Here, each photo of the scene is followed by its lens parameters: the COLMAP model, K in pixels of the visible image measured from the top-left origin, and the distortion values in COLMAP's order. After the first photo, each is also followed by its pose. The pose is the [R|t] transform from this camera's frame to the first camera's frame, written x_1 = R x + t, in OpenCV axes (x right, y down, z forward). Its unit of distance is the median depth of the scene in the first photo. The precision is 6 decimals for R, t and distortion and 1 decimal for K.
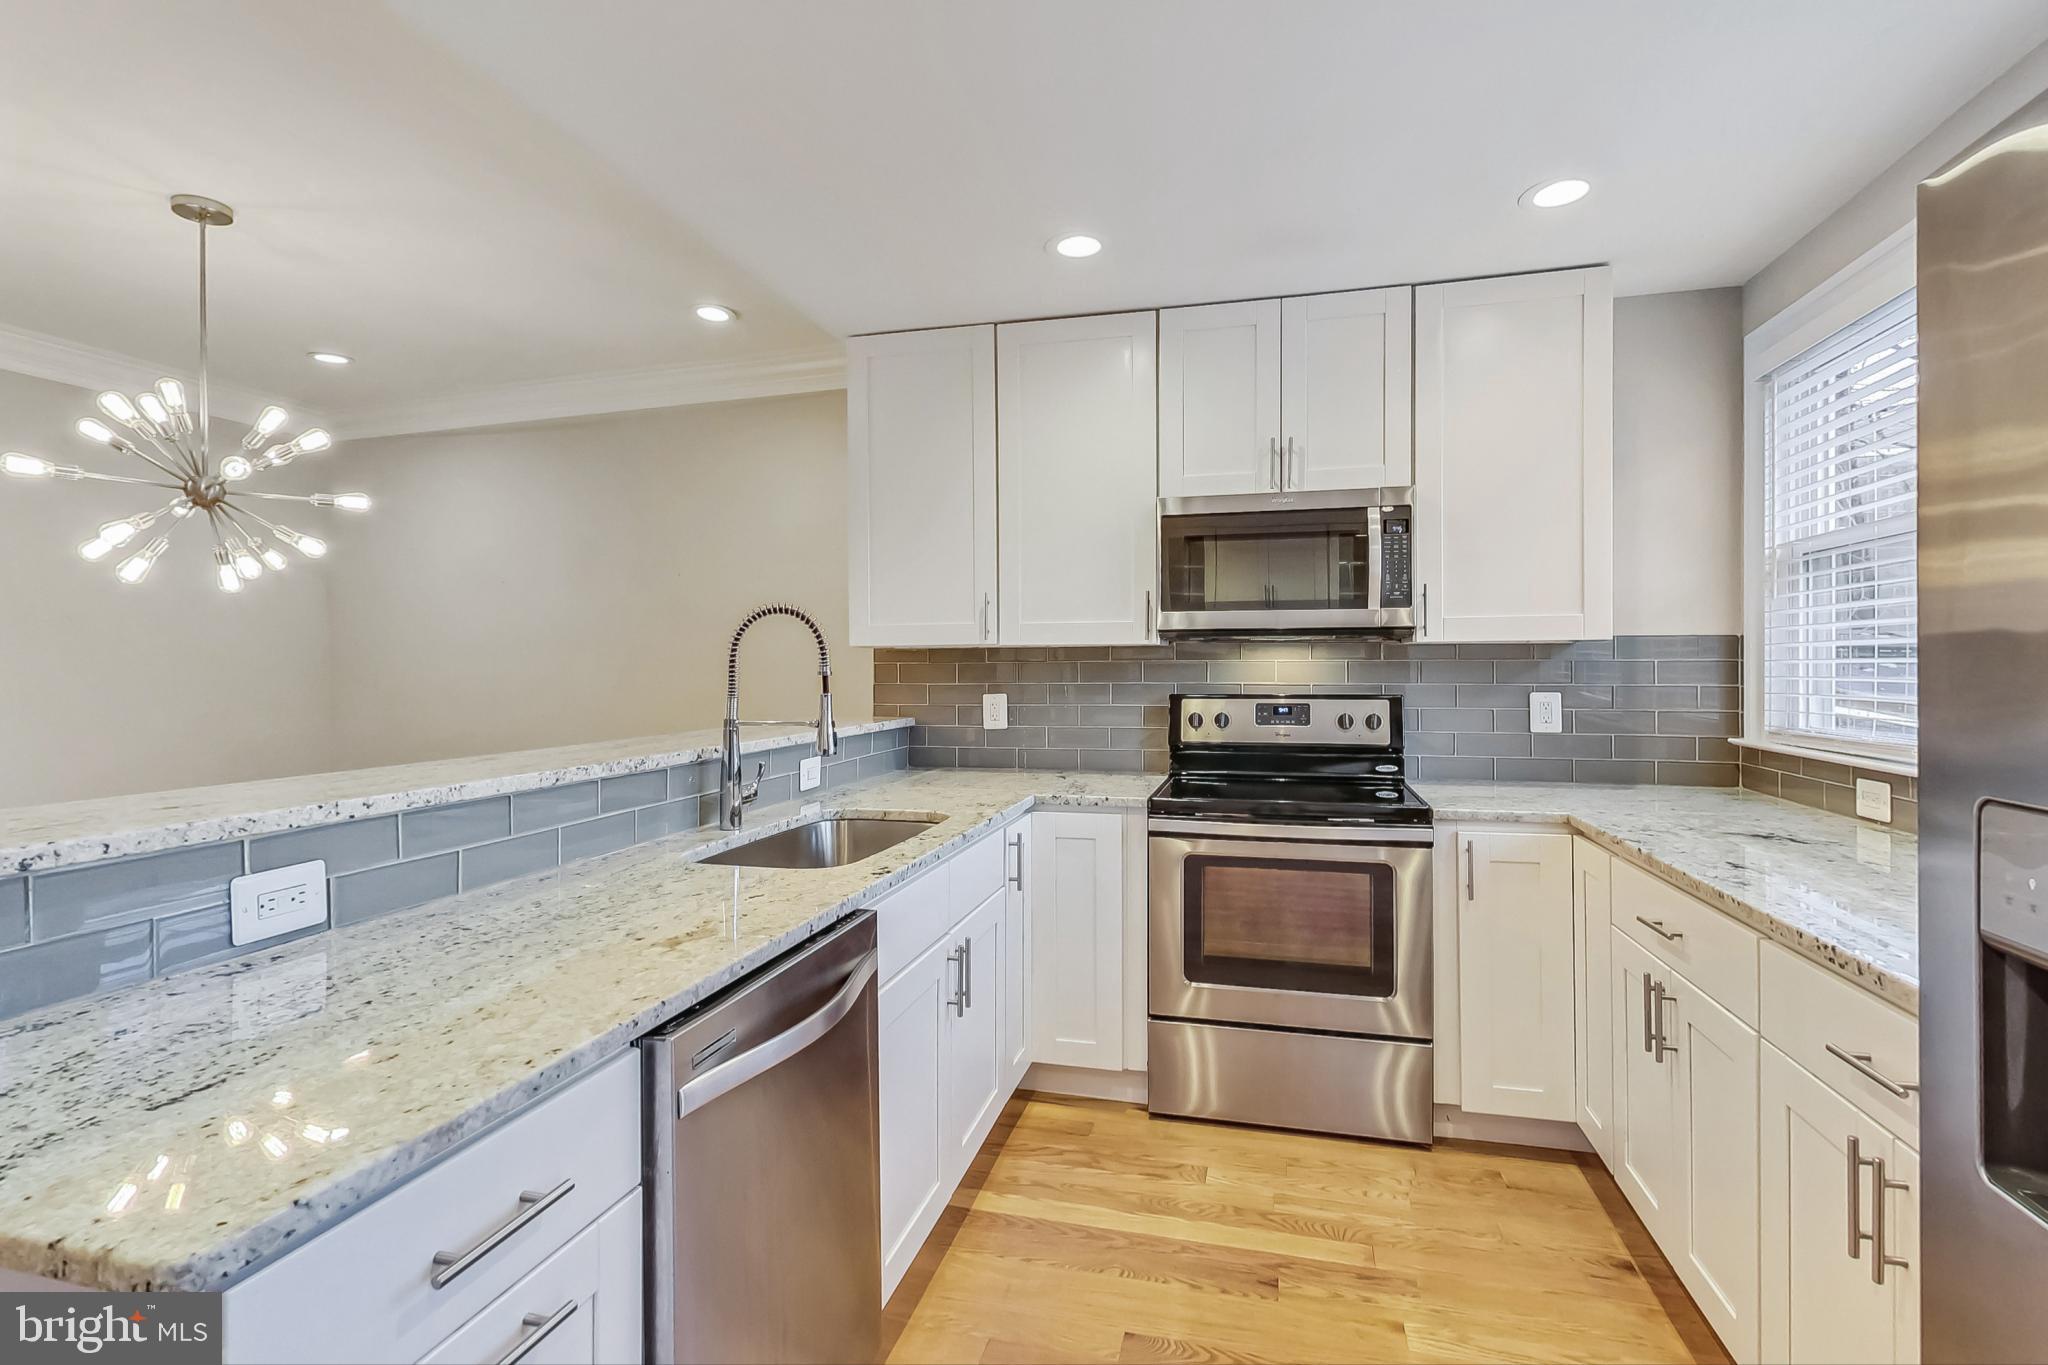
lens RADIAL K [[966.9, 0, 1028.0], [0, 966.9, 668.1], [0, 0, 1]] dist [0.006410, -0.000300]
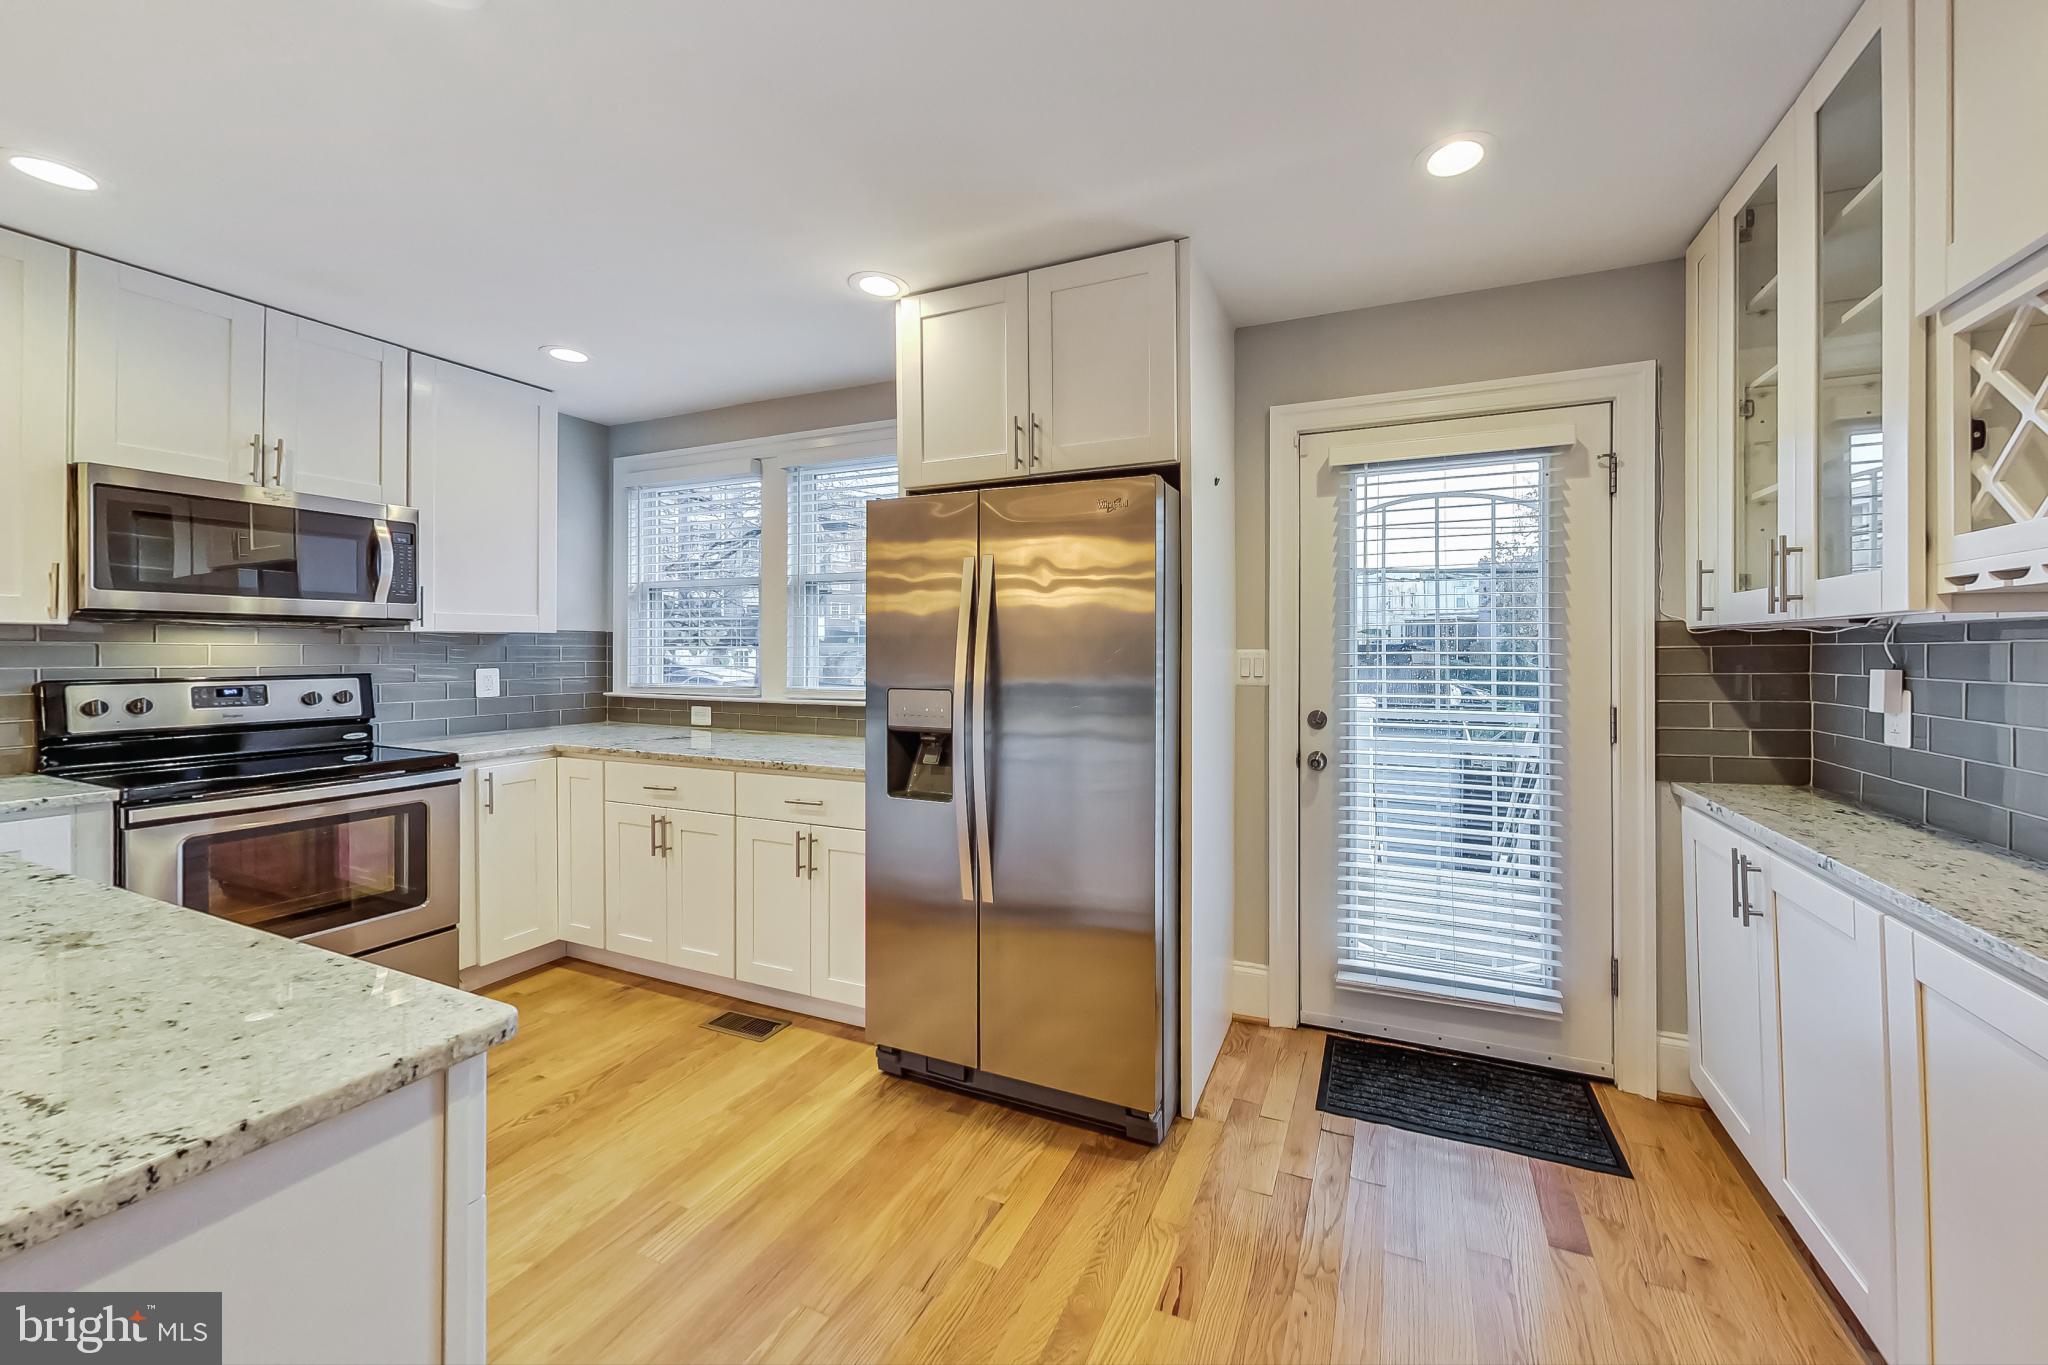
lens RADIAL K [[736.0, 0, 1094.1], [0, 736.0, 652.0], [0, 0, 1]] dist [-0.002820, -0.000132]
pose [[0.142976, 0.000027, 0.989726, -0.419106], [0.001998, 0.999998, -0.000316, 0.003445], [-0.989724, 0.002022, 0.142975, -0.026613]]
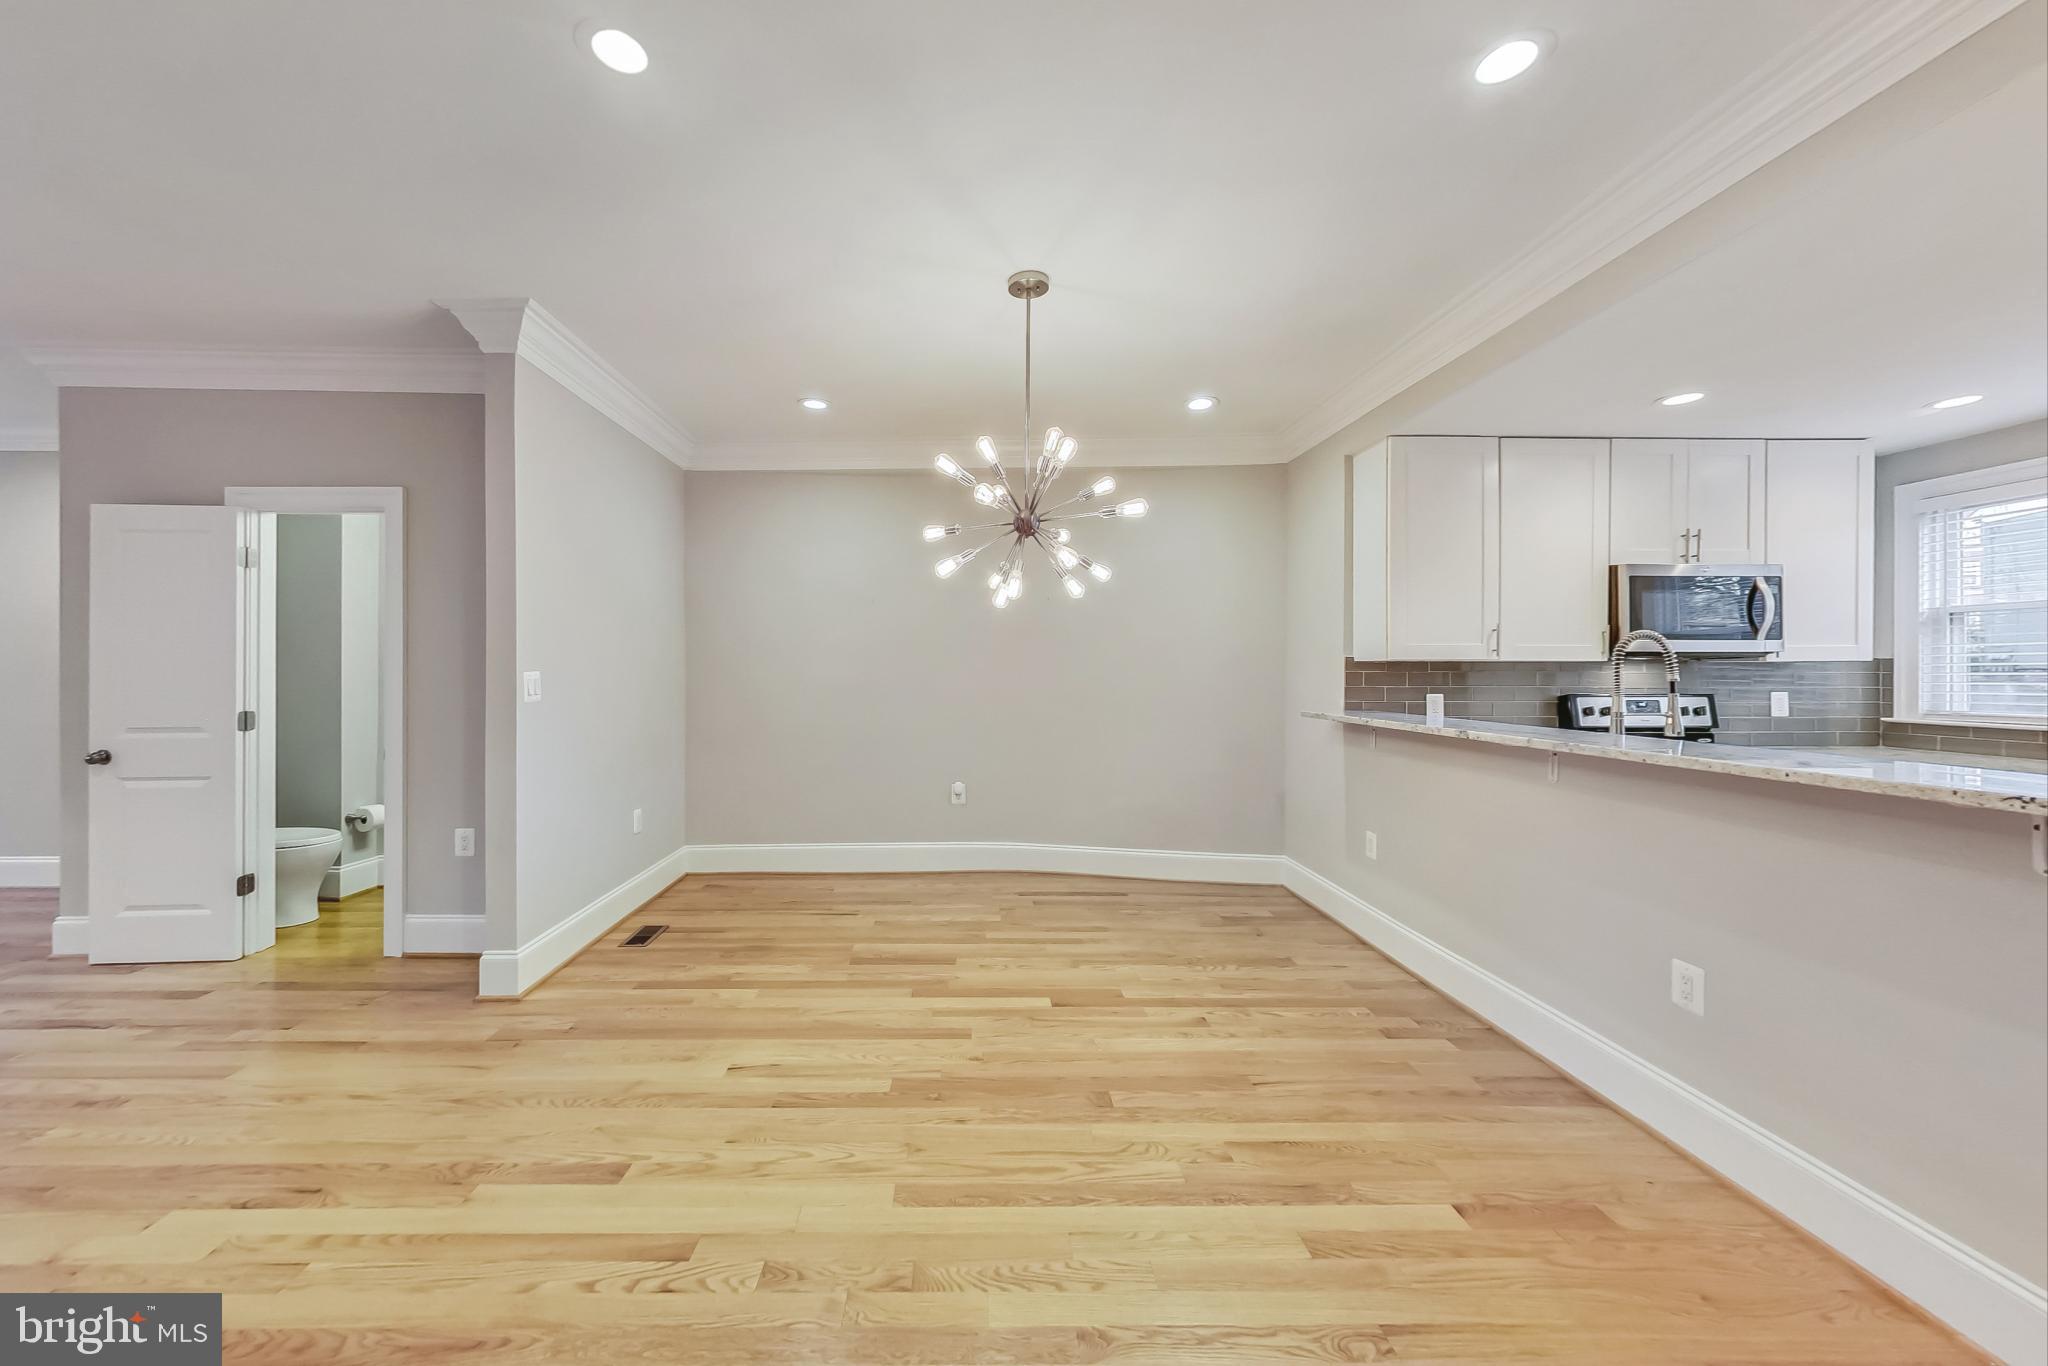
lens RADIAL K [[736.0, 0, 1006.2], [0, 736.0, 688.1], [0, 0, 1]] dist [-0.002820, -0.000132]
pose [[0.961181, -0.000759, 0.275917, -1.142509], [-0.002906, 0.999913, 0.012876, 0.006290], [-0.275902, -0.013178, 0.961095, 0.171565]]
